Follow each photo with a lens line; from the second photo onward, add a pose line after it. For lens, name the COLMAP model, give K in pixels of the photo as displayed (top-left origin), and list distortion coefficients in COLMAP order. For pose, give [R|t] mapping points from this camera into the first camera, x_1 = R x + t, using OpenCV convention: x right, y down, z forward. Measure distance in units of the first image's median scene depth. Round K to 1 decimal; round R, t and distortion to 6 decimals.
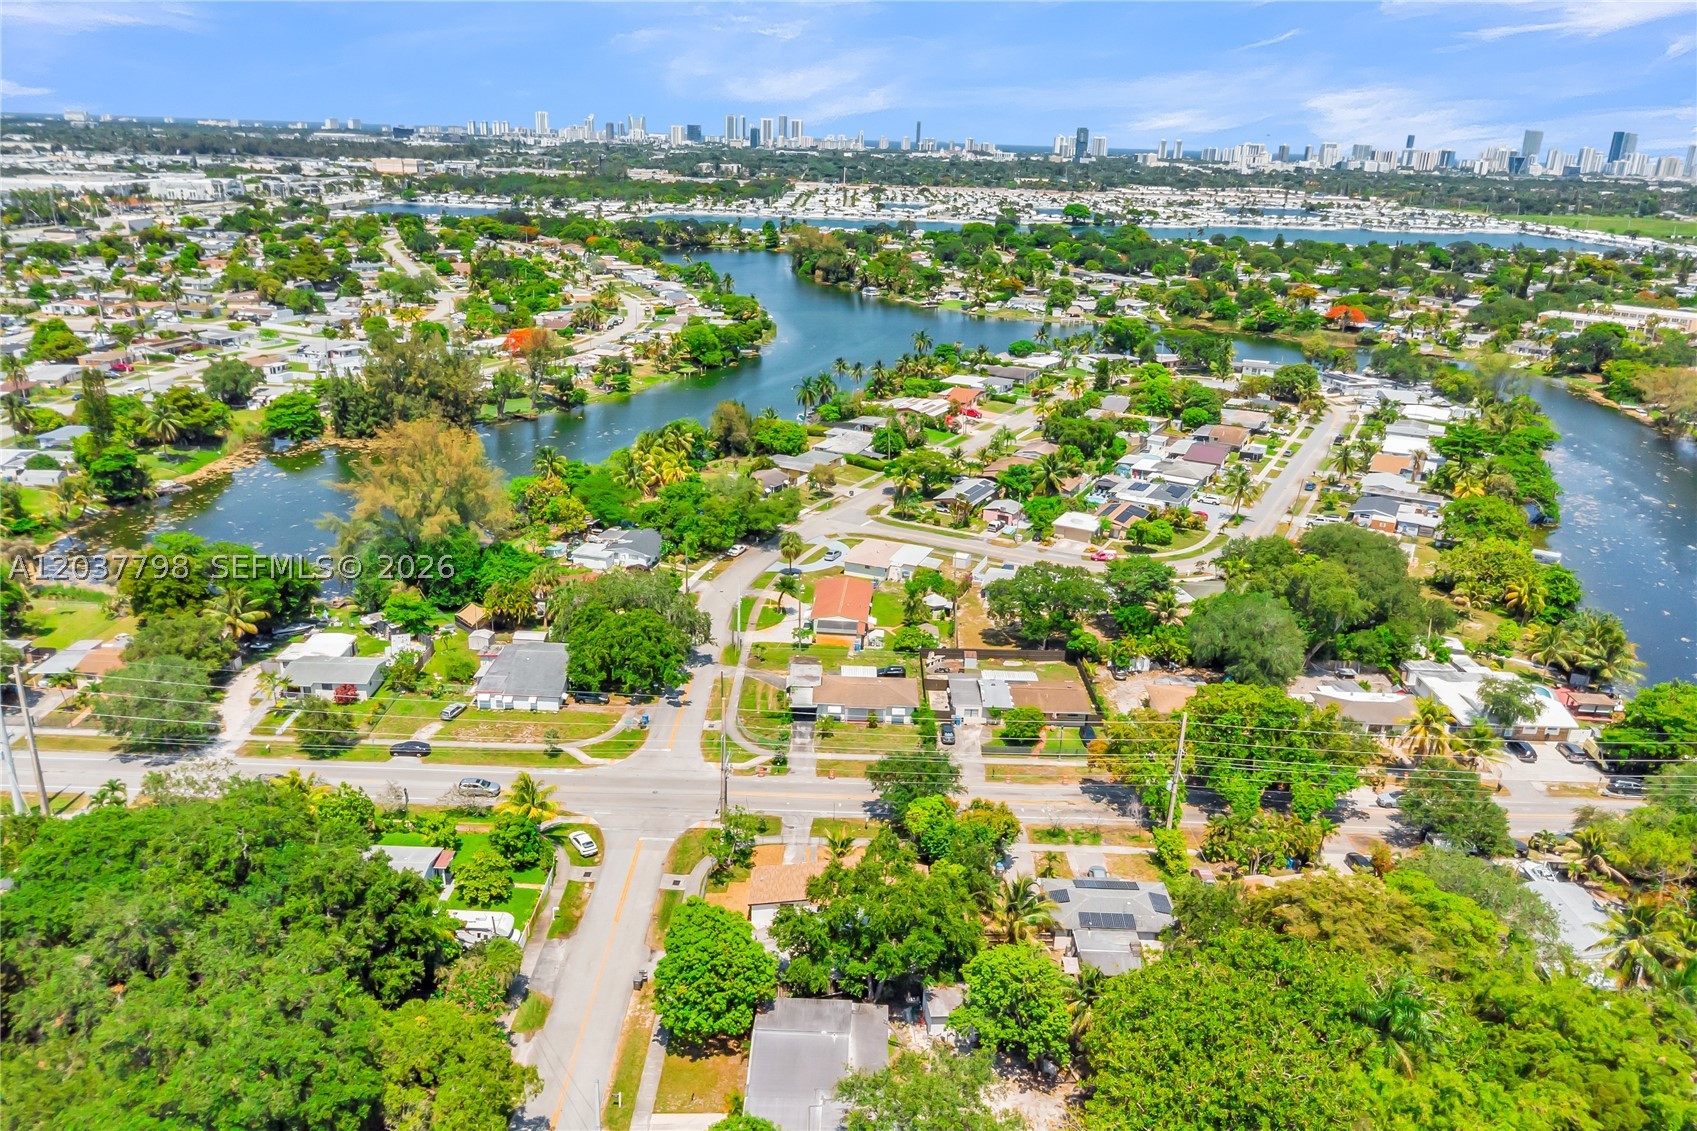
lens RADIAL K [[1230.1, 0, 848.5], [0, 1230.1, 565.5], [0, 0, 1]] dist [0.000621, 0.007714]
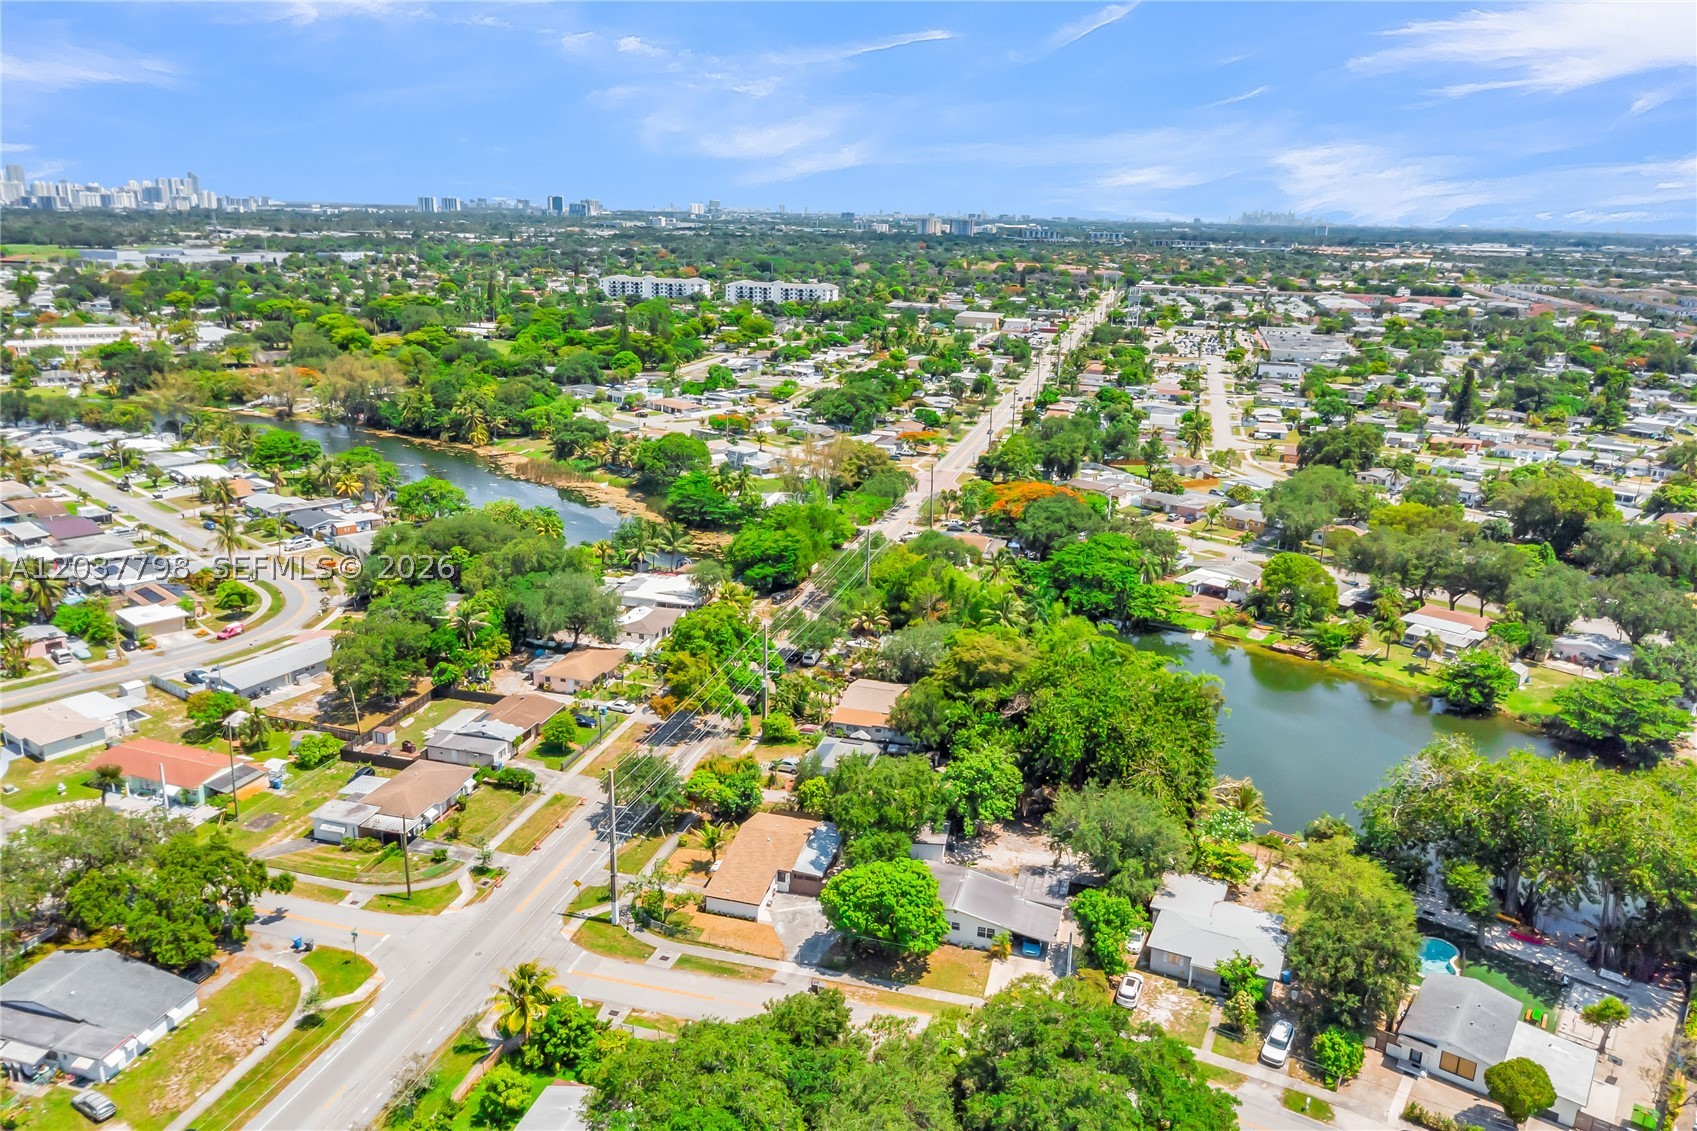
lens RADIAL K [[1230.1, 0, 848.5], [0, 1230.1, 565.5], [0, 0, 1]] dist [0.000621, 0.007714]
pose [[0.255943, -0.293656, 0.921010, -0.696458], [0.305783, 0.928417, 0.211042, -0.146965], [-0.917055, 0.227614, 0.327417, 0.365881]]
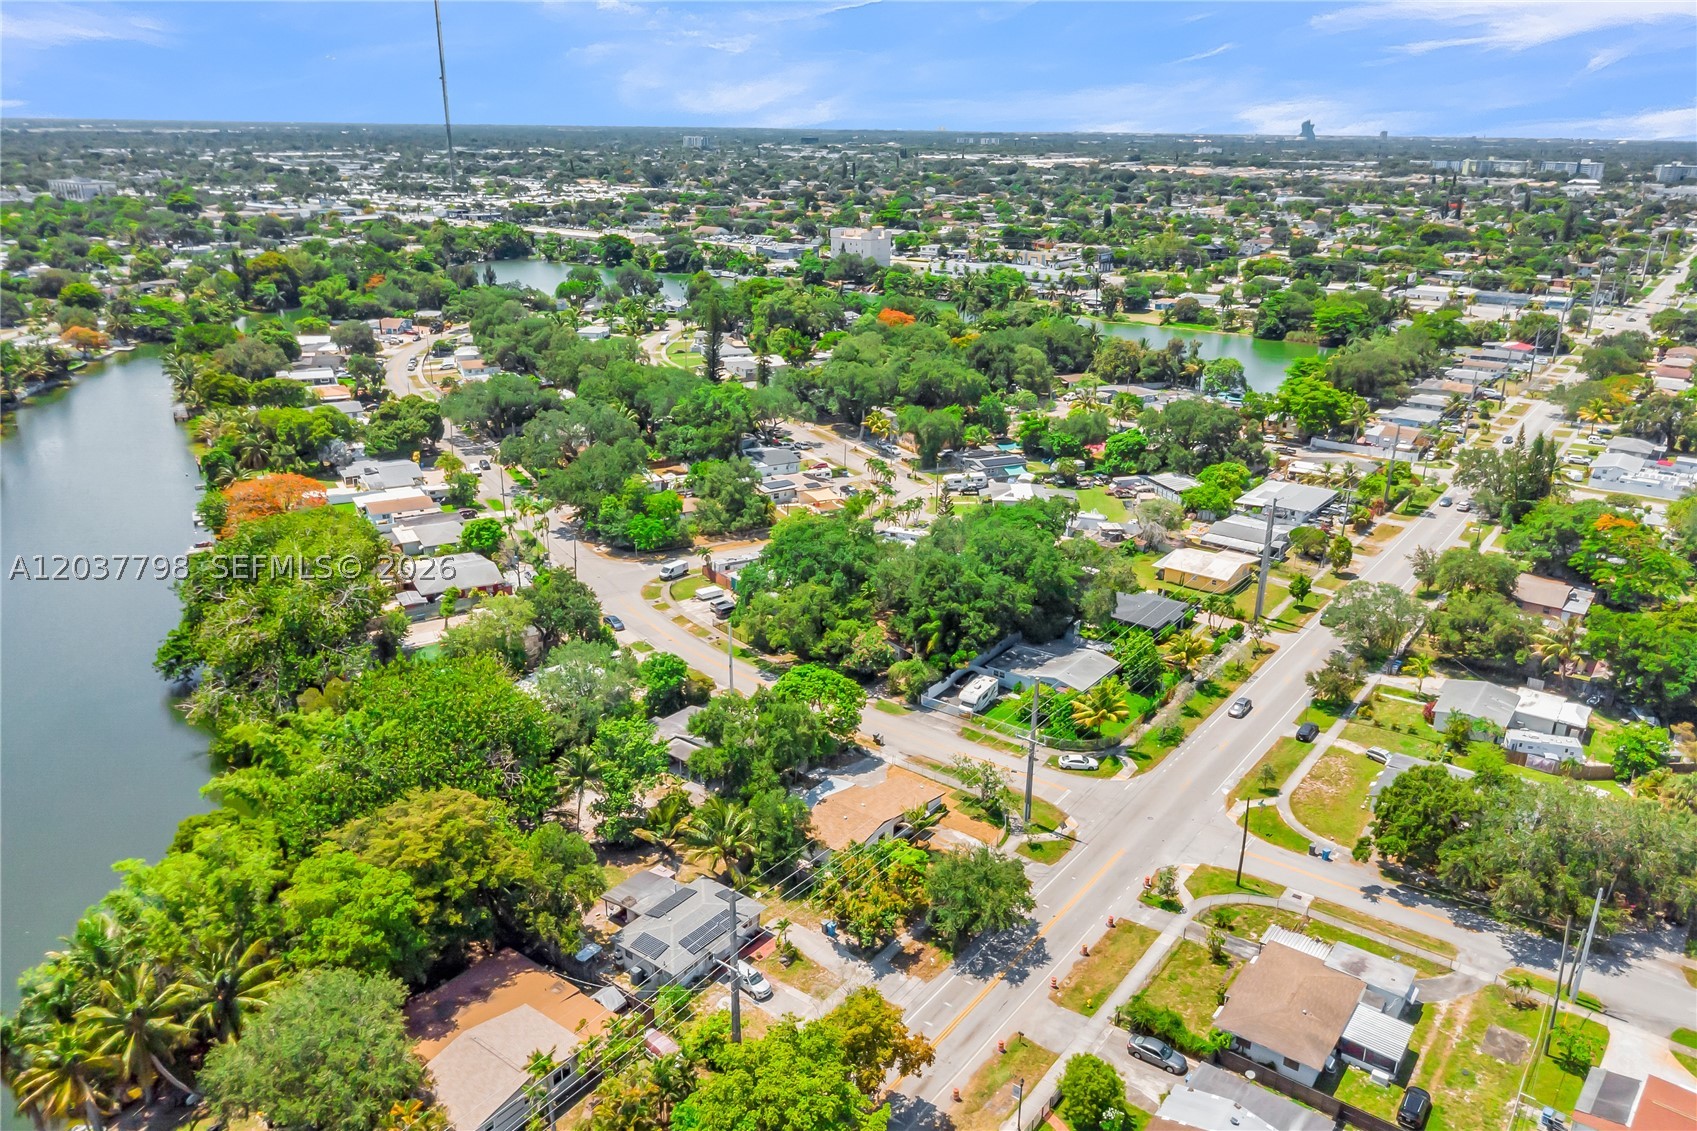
lens RADIAL K [[1230.1, 0, 848.5], [0, 1230.1, 565.5], [0, 0, 1]] dist [0.000621, 0.007714]
pose [[-0.589439, 0.234878, -0.772913, 0.584087], [-0.298276, 0.825902, 0.478452, -0.316732], [0.750728, 0.512560, -0.416761, 0.973851]]
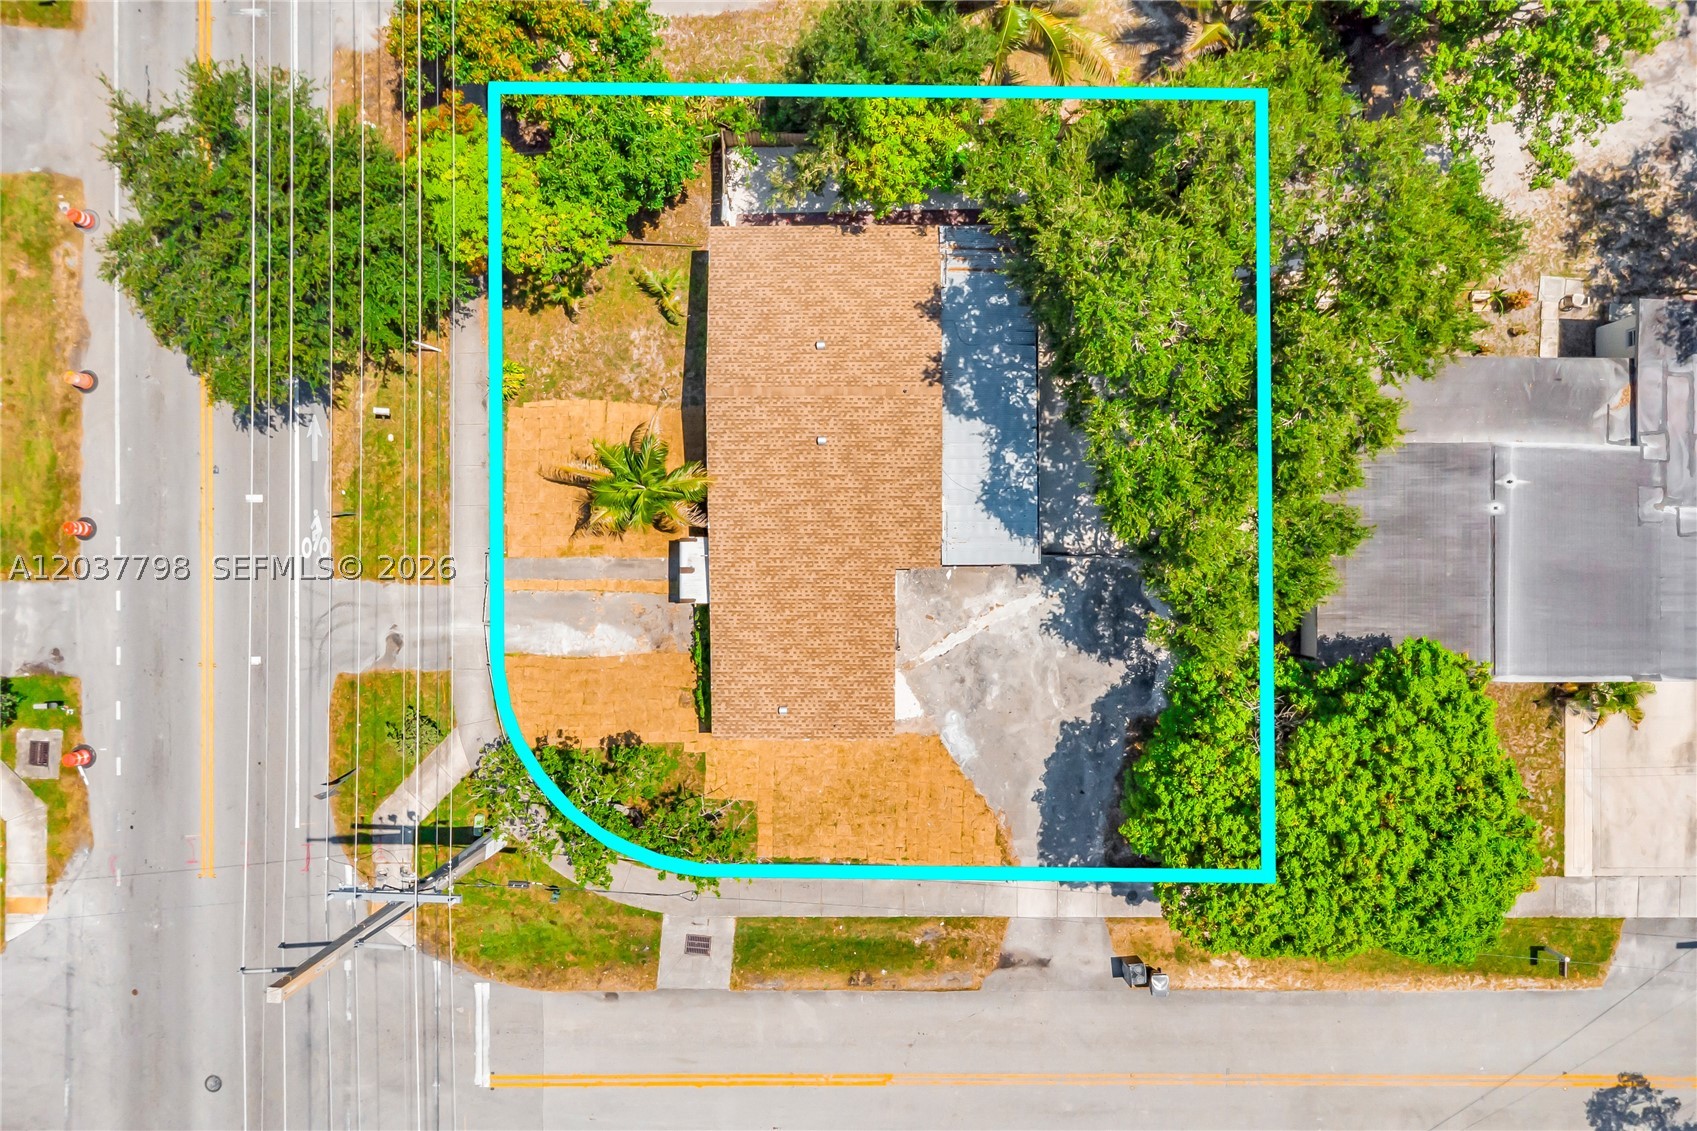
lens RADIAL K [[1230.1, 0, 848.5], [0, 1230.1, 565.5], [0, 0, 1]] dist [0.000621, 0.007714]
pose [[-0.012575, -0.999397, -0.032353, -0.013063], [0.335377, -0.034697, 0.941445, -0.049061], [-0.942000, 0.000989, 0.335611, 0.641921]]
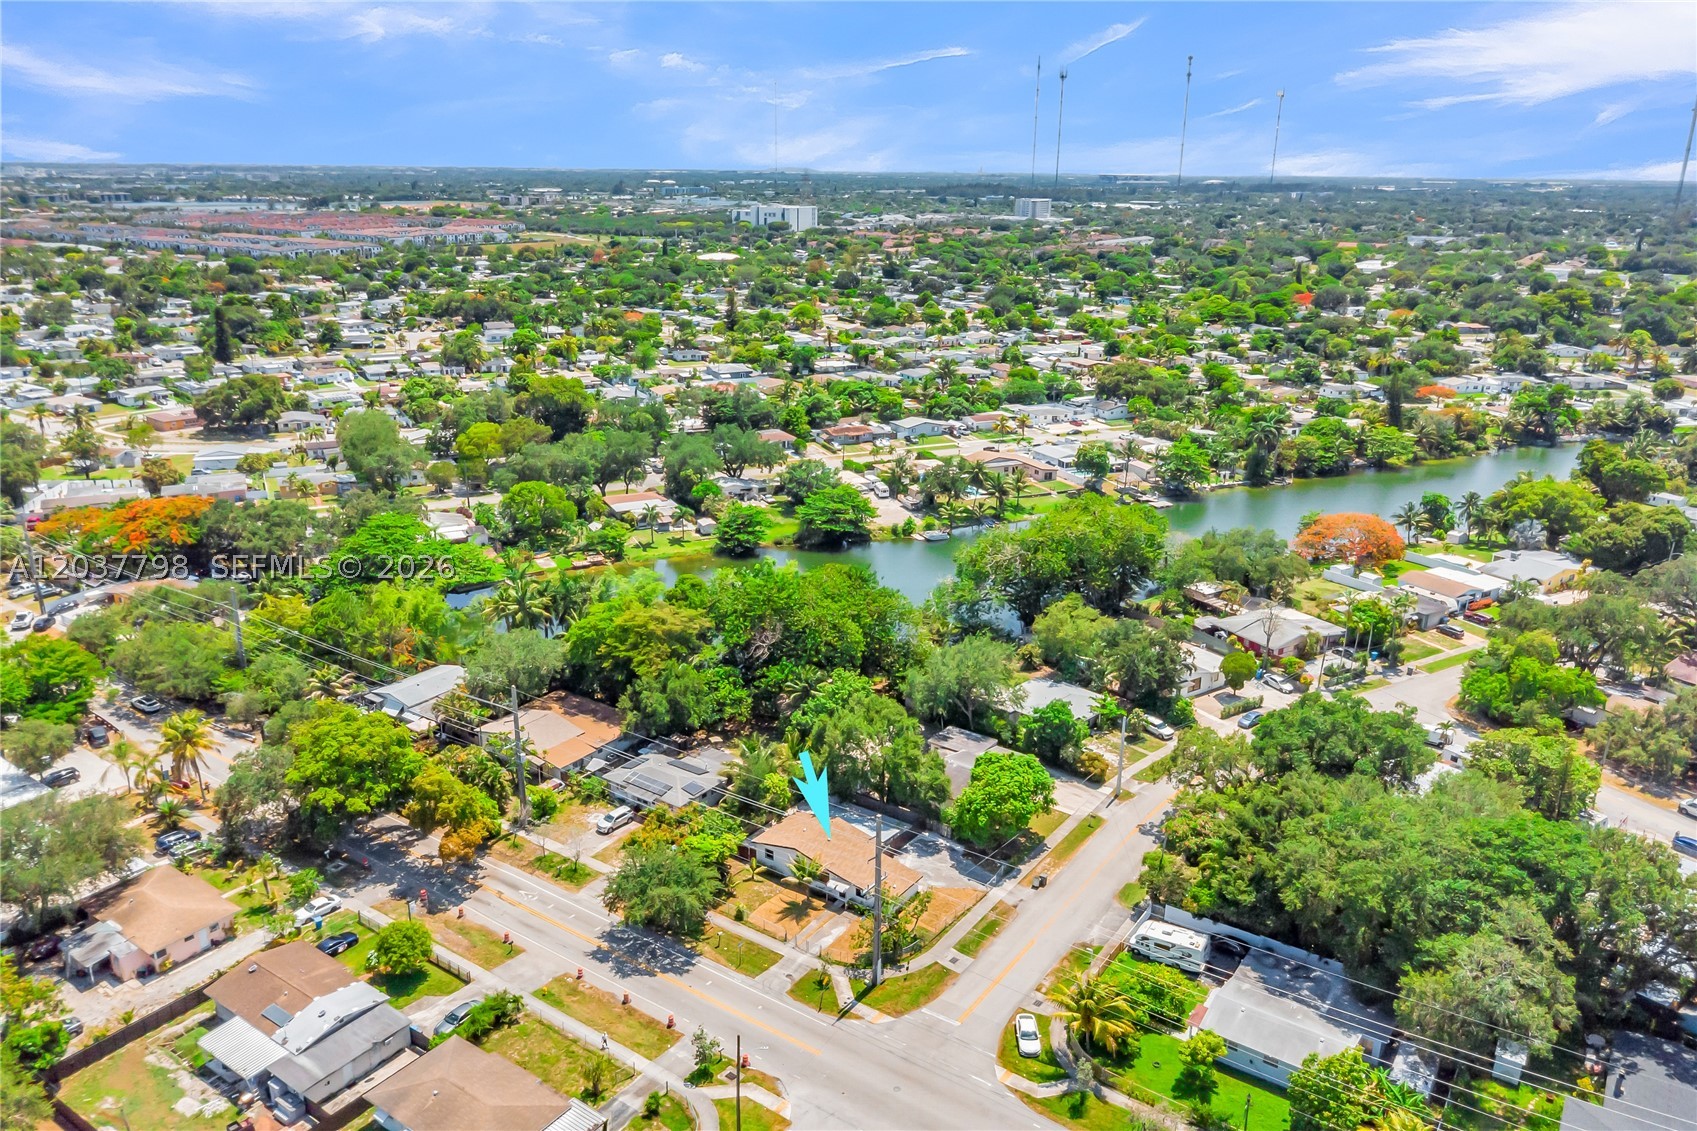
lens RADIAL K [[1230.1, 0, 848.5], [0, 1230.1, 565.5], [0, 0, 1]] dist [0.000621, 0.007714]
pose [[-0.825869, -0.213998, 0.521675, -0.380882], [0.151245, 0.807205, 0.570565, -0.405458], [-0.543198, 0.550113, -0.634280, 1.128033]]
